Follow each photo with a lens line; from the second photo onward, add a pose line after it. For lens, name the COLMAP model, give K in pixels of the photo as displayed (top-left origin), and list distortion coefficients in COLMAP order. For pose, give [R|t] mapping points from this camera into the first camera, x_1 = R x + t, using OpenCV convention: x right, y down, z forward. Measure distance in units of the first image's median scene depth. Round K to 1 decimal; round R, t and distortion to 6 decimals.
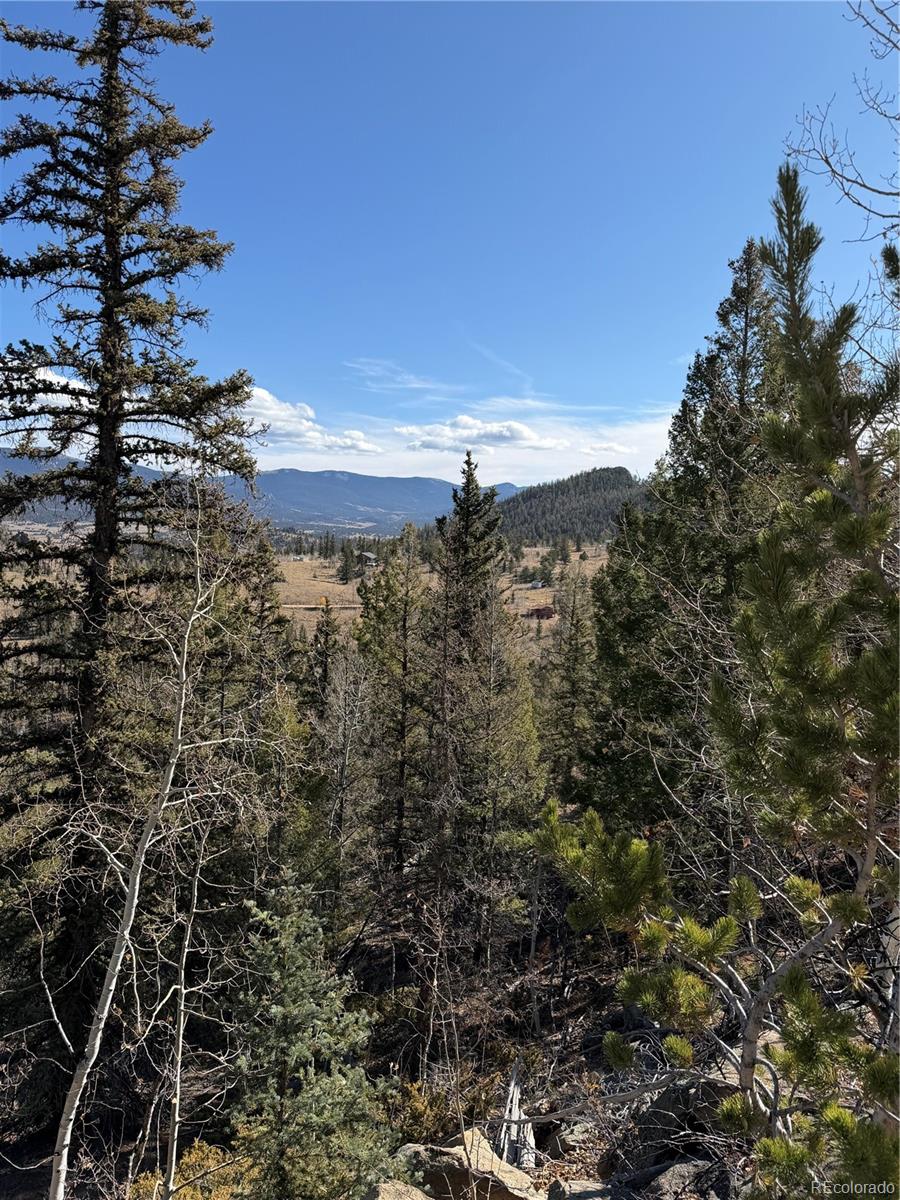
lens RADIAL K [[861.5, 0, 449.5], [0, 861.5, 599.3], [0, 0, 1]] dist [0.060171, -0.070229]
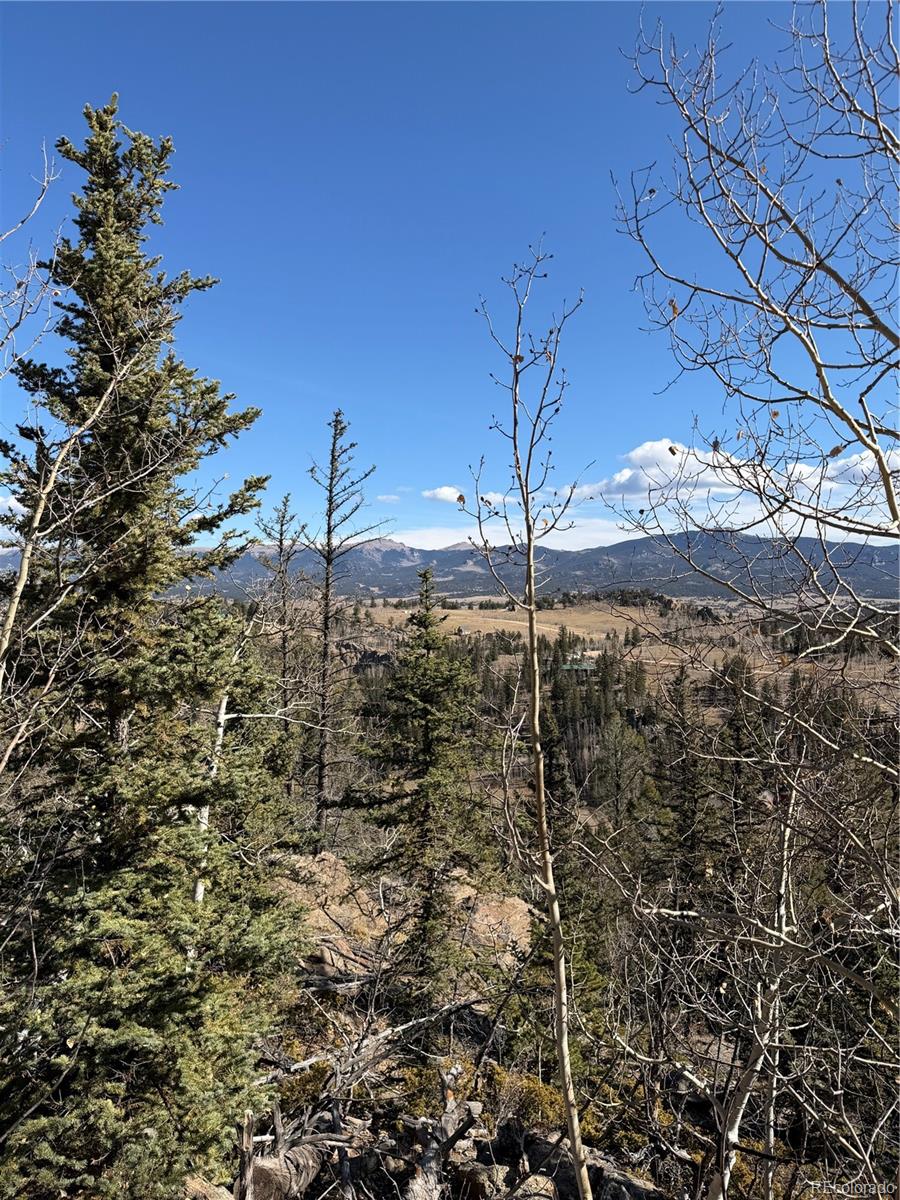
lens RADIAL K [[861.5, 0, 446.1], [0, 861.5, 593.3], [0, 0, 1]] dist [0.060171, -0.070229]
pose [[0.745293, -0.019280, -0.666458, -0.263135], [-0.041397, 0.996315, -0.075116, 0.008777], [0.665451, 0.083573, 0.741748, -0.366257]]
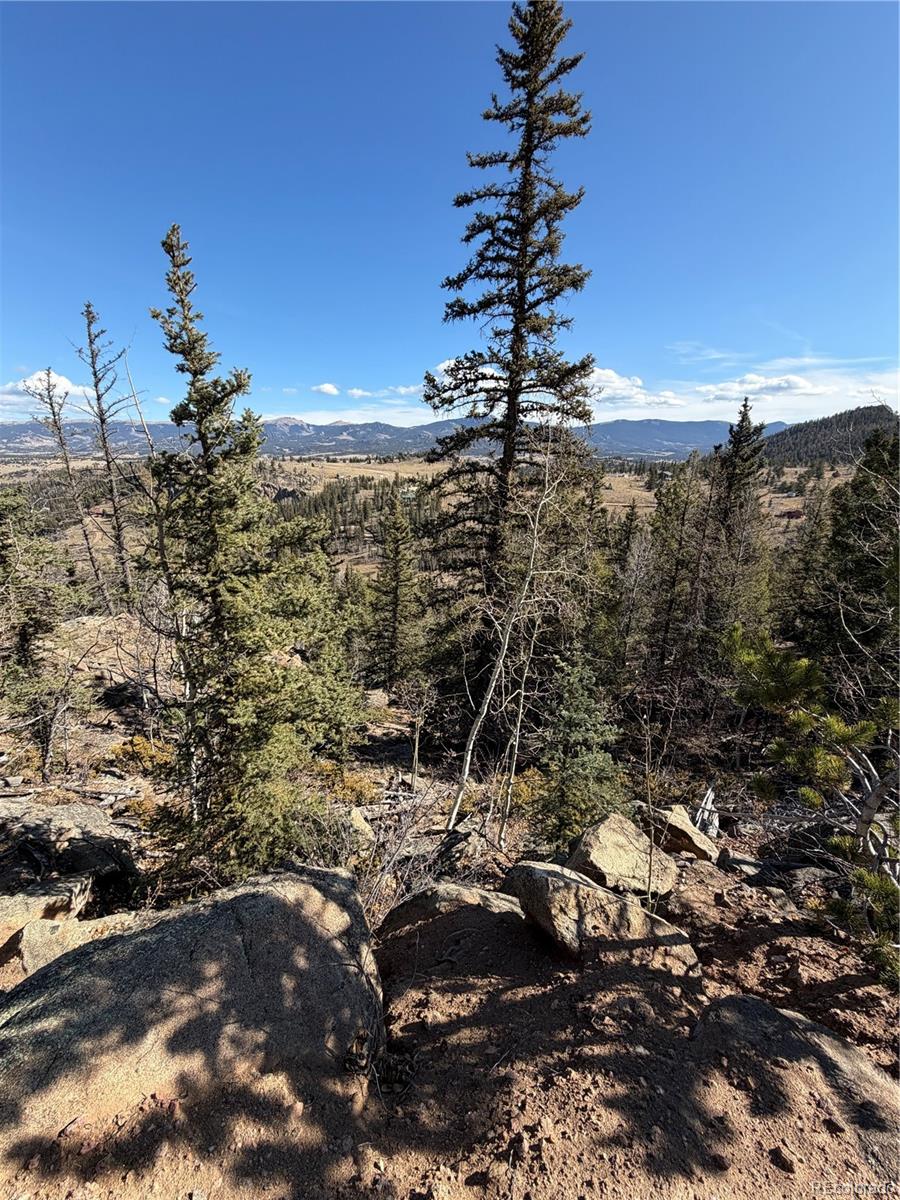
lens RADIAL K [[477.5, 0, 449.5], [0, 477.5, 595.0], [0, 0, 1]] dist [0.001652, -0.000373]
pose [[0.871698, 0.123495, -0.474228, 0.015958], [-0.028020, 0.978703, 0.203362, 0.007442], [0.489242, -0.163982, 0.856593, 0.013737]]
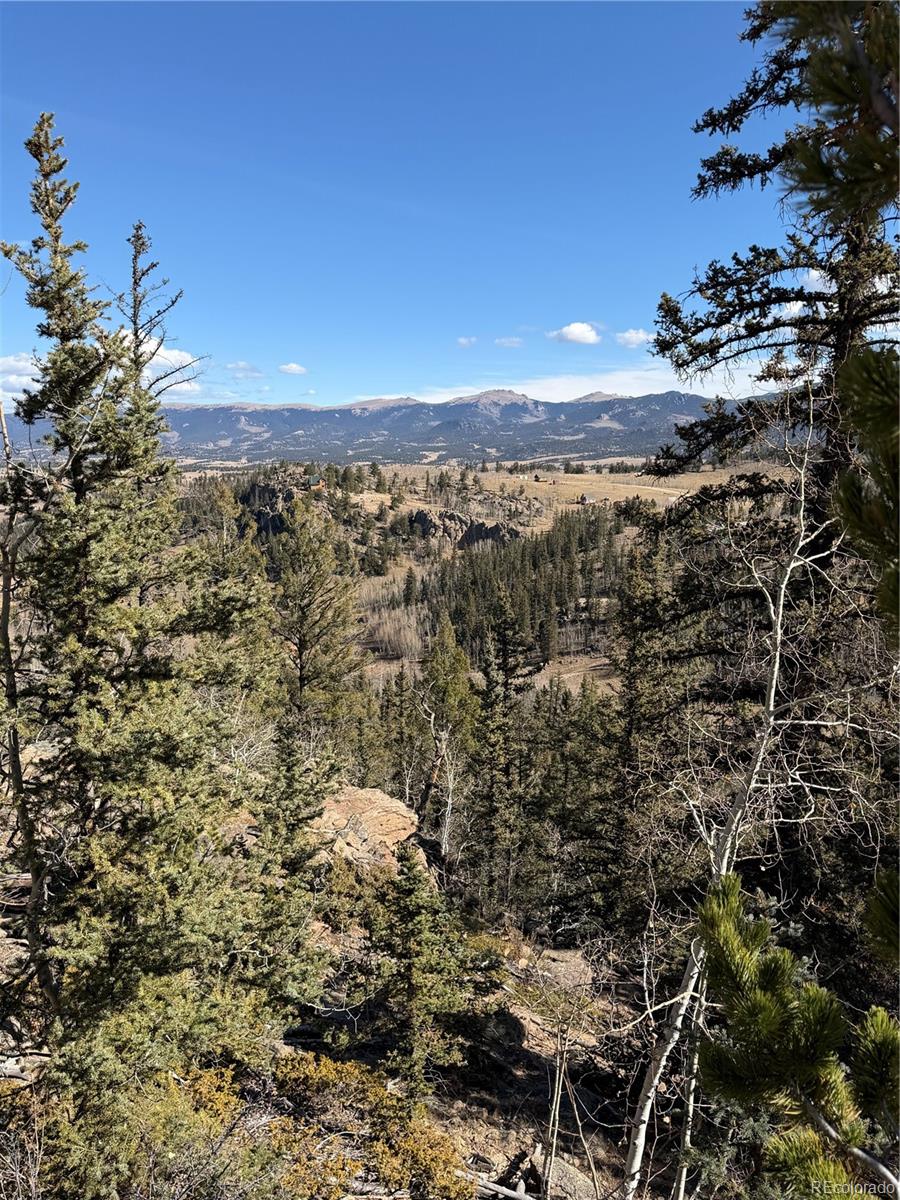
lens RADIAL K [[995.7, 0, 455.4], [0, 995.7, 600.0], [0, 0, 1]] dist [0.069110, -0.104442]
pose [[0.646104, 0.083726, -0.758643, 0.116297], [-0.042224, 0.996364, 0.074001, -0.000345], [0.762081, -0.015780, 0.647290, 0.090474]]
